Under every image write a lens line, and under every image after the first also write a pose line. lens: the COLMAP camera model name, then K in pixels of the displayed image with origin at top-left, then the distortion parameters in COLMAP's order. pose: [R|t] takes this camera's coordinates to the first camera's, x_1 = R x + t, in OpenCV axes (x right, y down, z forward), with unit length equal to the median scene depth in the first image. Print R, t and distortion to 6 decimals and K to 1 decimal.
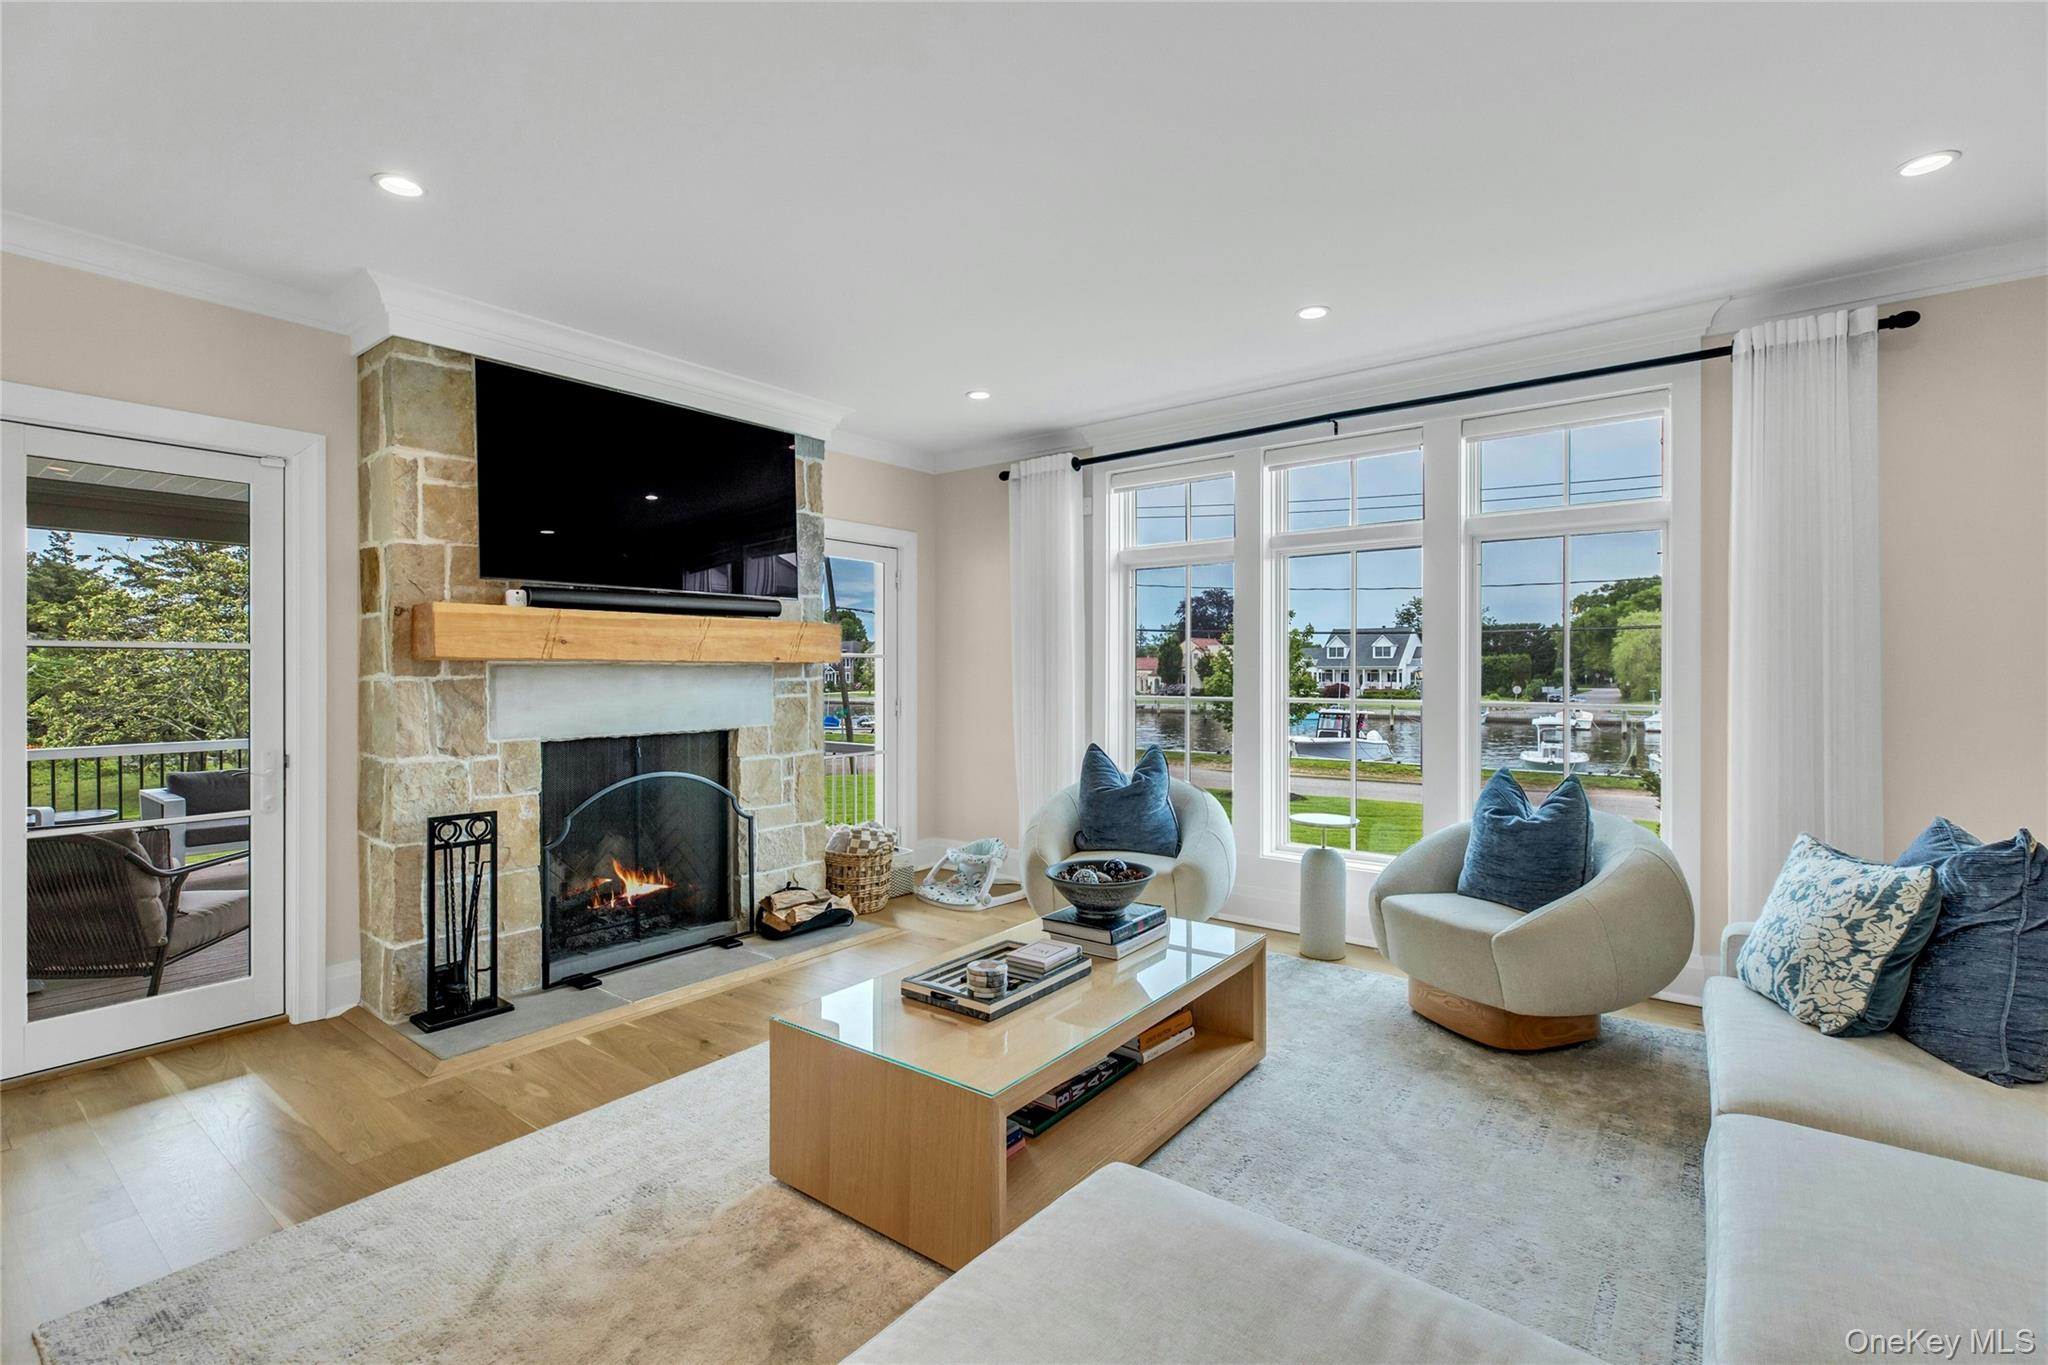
lens RADIAL K [[928.1, 0, 1033.3], [0, 928.1, 677.0], [0, 0, 1]] dist [-0.000188, -0.000388]
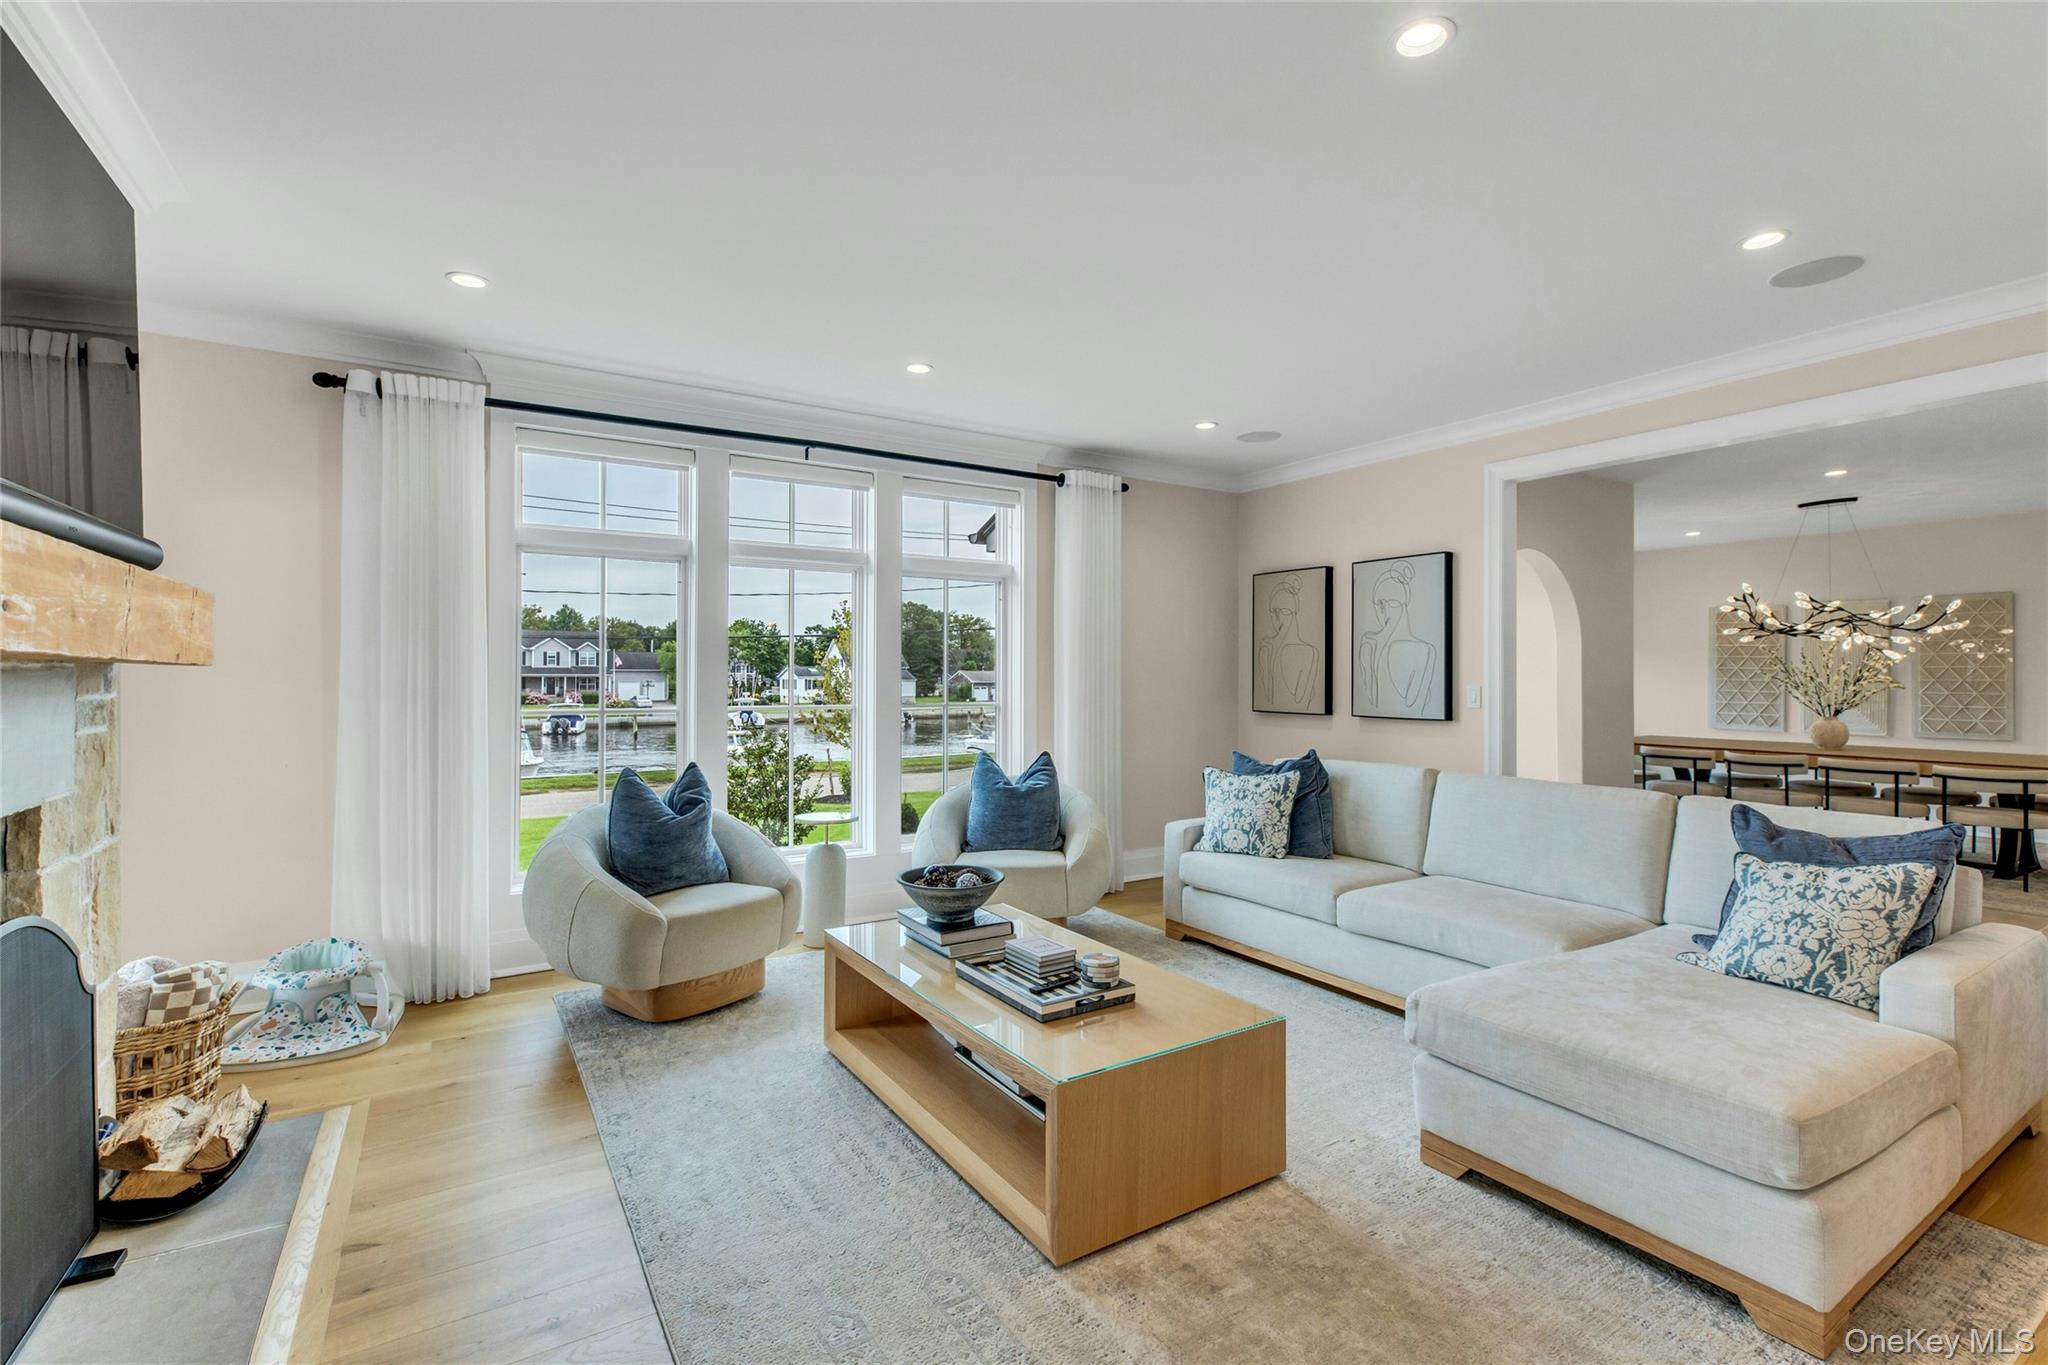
lens RADIAL K [[913.9, 0, 1024.0], [0, 913.9, 682.5], [0, 0, 1]] dist [-0.001742, -0.000849]
pose [[0.354766, -0.001930, 0.934953, -0.790333], [0.003266, 0.999994, 0.000825, -0.003094], [-0.934949, 0.002761, 0.354771, 0.530099]]
